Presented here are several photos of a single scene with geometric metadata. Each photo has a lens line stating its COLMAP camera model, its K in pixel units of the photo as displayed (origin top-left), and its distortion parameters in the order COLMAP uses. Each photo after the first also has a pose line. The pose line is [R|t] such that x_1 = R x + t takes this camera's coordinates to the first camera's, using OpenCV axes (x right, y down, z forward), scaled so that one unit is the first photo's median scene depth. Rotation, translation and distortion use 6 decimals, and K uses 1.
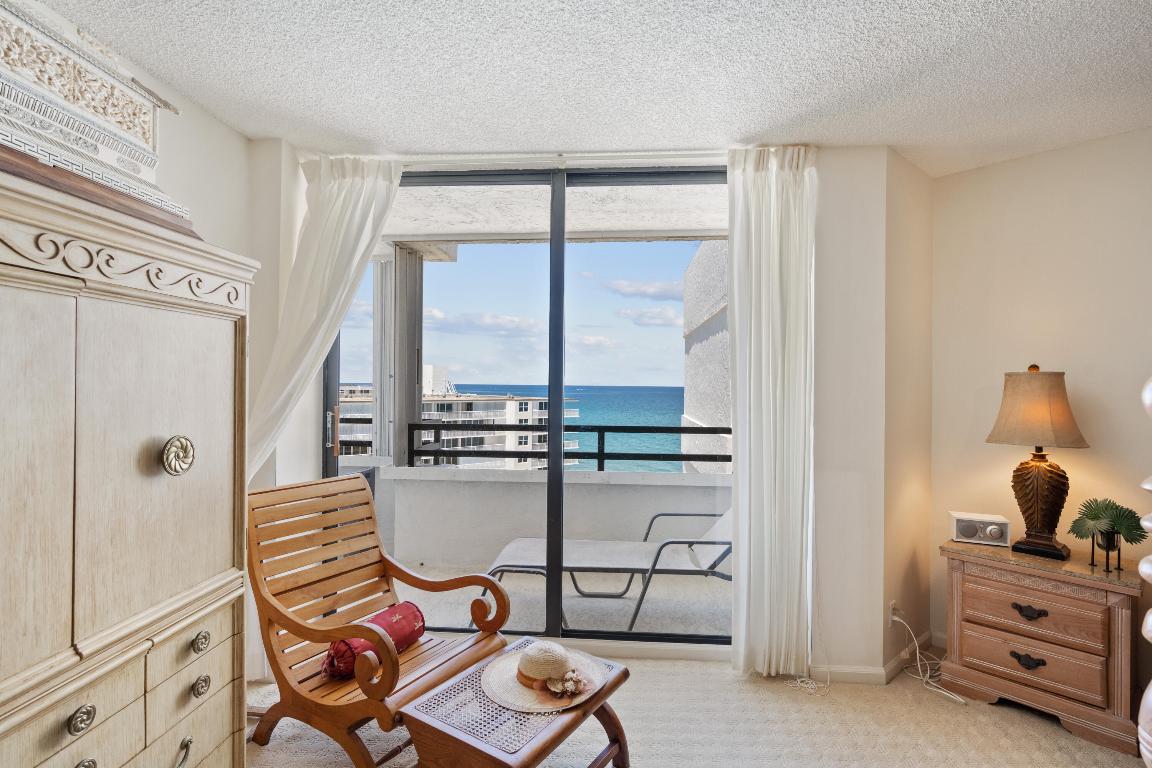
lens RADIAL K [[568.6, 0, 571.6], [0, 568.6, 388.7], [0, 0, 1]] dist [0.017958, -0.000300]
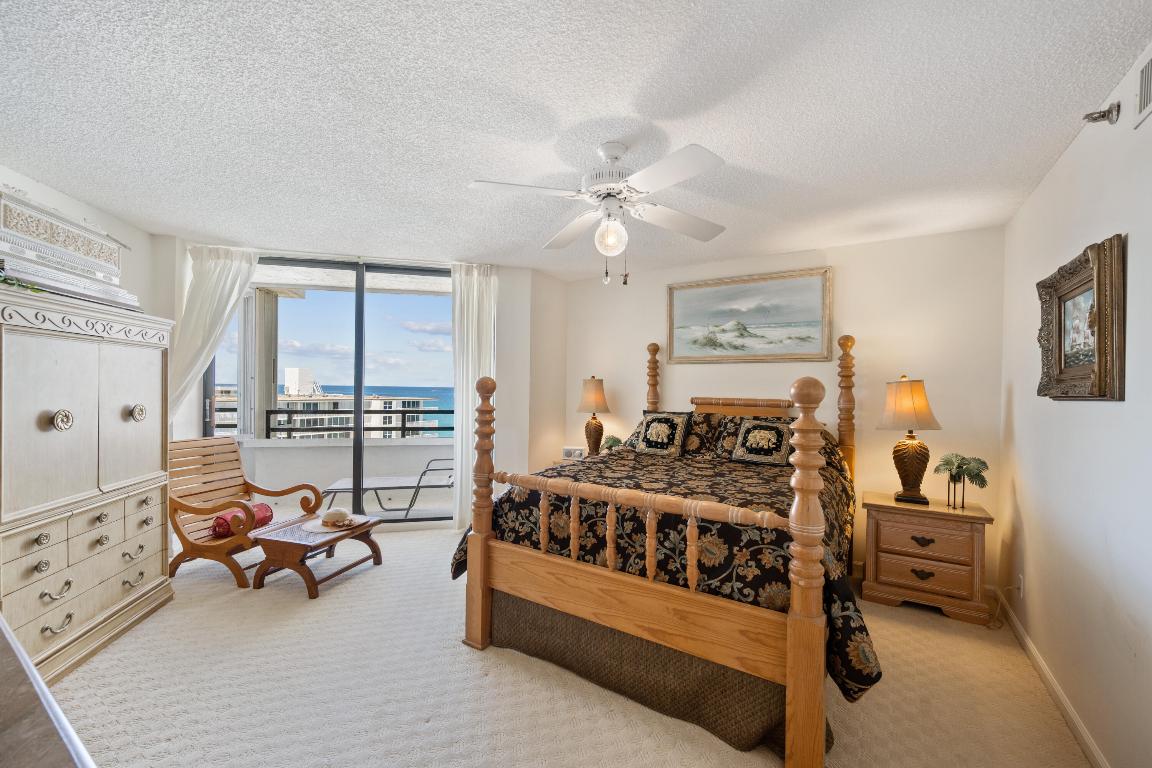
lens RADIAL K [[465.5, 0, 575.5], [0, 465.5, 394.5], [0, 0, 1]] dist [0.000426, 0.000136]
pose [[0.956736, 0.000307, 0.290958, 0.218283], [-0.003029, 0.999956, 0.008905, 0.013228], [-0.290942, -0.009401, 0.956694, -0.652046]]
